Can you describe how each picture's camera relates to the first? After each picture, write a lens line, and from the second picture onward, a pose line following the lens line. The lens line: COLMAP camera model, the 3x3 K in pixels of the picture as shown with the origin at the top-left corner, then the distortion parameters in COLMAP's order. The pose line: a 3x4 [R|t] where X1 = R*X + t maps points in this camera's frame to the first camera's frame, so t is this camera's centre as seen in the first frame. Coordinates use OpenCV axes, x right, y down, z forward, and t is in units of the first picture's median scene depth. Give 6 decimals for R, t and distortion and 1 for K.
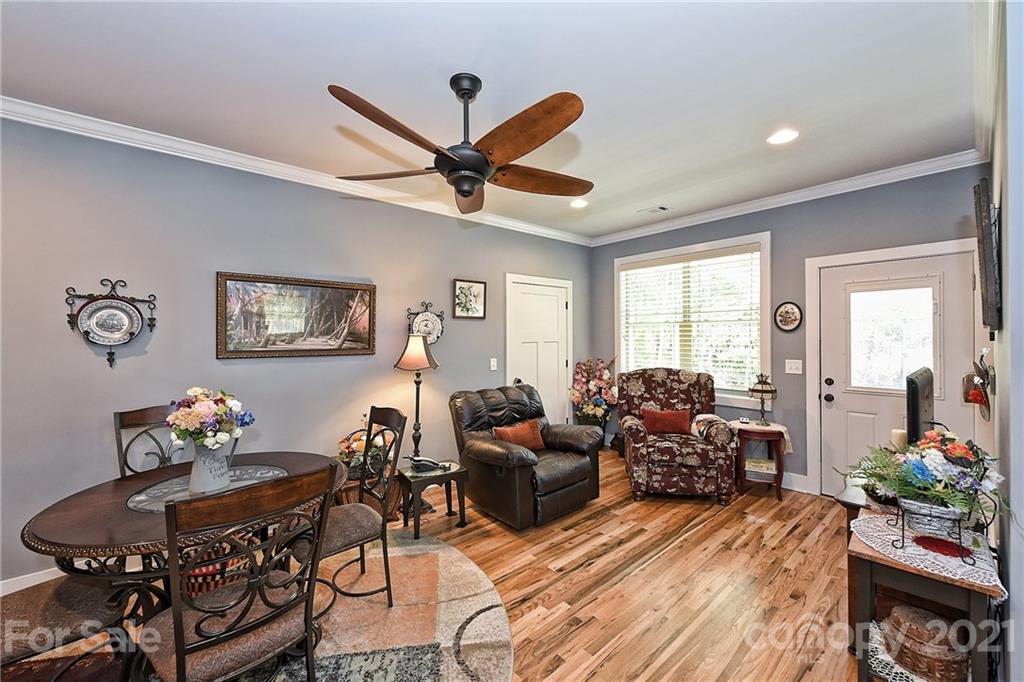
lens RADIAL K [[401.8, 0, 518.6], [0, 401.8, 336.5], [0, 0, 1]] dist [-0.000013, -0.000151]
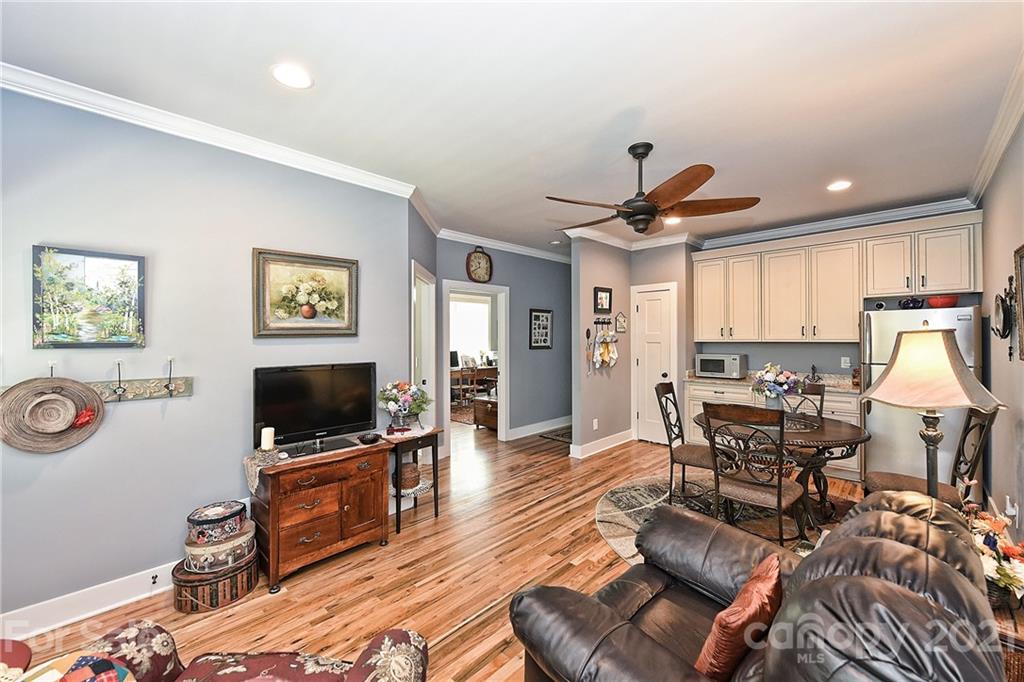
lens RADIAL K [[401.8, 0, 518.6], [0, 401.8, 336.5], [0, 0, 1]] dist [-0.000013, -0.000151]
pose [[-0.996213, 0.013221, -0.085930, 0.267344], [0.012956, 0.999909, 0.003641, -0.006368], [0.085971, 0.002514, -0.996294, 1.546134]]
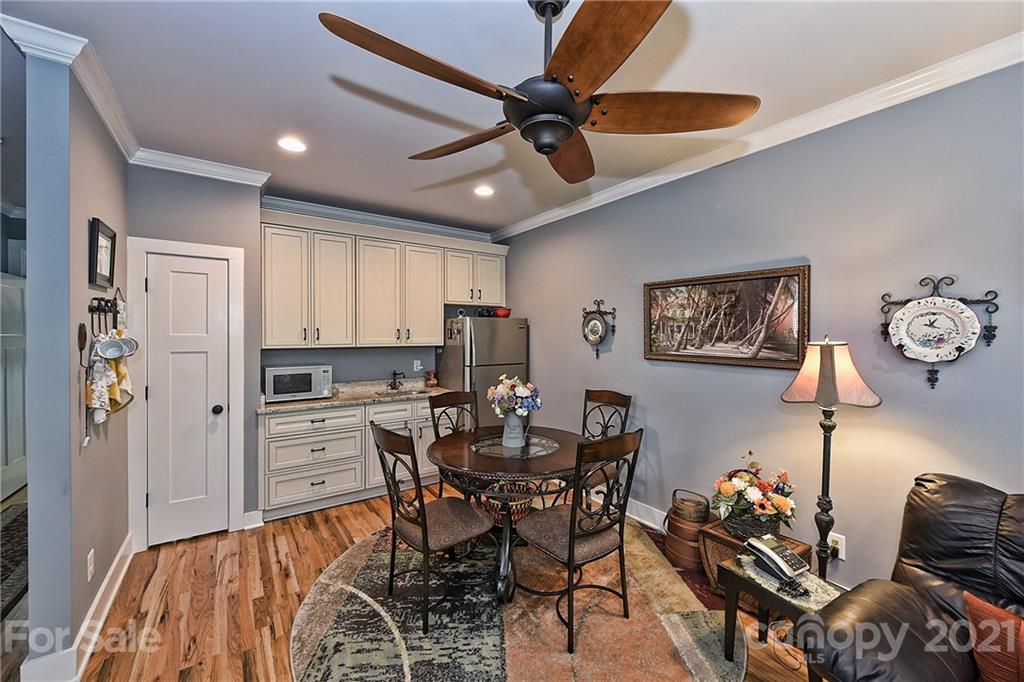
lens RADIAL K [[401.8, 0, 518.6], [0, 401.8, 336.5], [0, 0, 1]] dist [-0.000013, -0.000151]
pose [[-0.095588, 0.012794, -0.995339, 0.395110], [-0.005009, 0.999899, 0.013333, -0.020773], [0.995408, 0.006260, -0.095515, 0.688048]]
